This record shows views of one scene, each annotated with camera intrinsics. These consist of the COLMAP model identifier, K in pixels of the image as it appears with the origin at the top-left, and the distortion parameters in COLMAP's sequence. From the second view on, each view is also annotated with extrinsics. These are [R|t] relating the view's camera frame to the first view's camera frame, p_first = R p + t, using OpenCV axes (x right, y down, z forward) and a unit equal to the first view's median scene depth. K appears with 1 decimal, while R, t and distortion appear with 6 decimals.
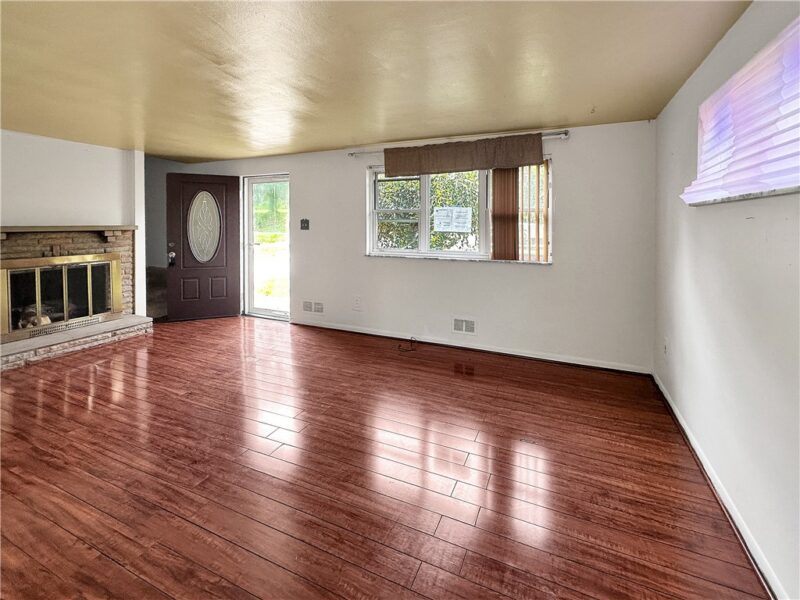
lens RADIAL K [[361.9, 0, 400.0], [0, 361.9, 300.0], [0, 0, 1]] dist [-0.002063, -0.000363]
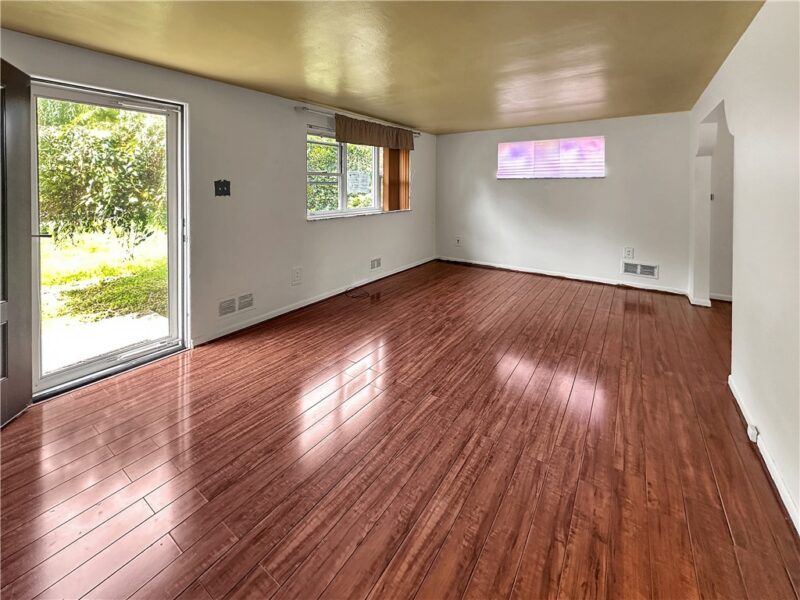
lens RADIAL K [[324.5, 0, 399.8], [0, 324.5, 262.1], [0, 0, 1]] dist [-0.000211, -0.000020]
pose [[0.185421, -0.228347, 0.955760, -1.038012], [0.200811, 0.960906, 0.190618, -0.158443], [-0.961922, 0.156583, 0.224027, 0.720595]]
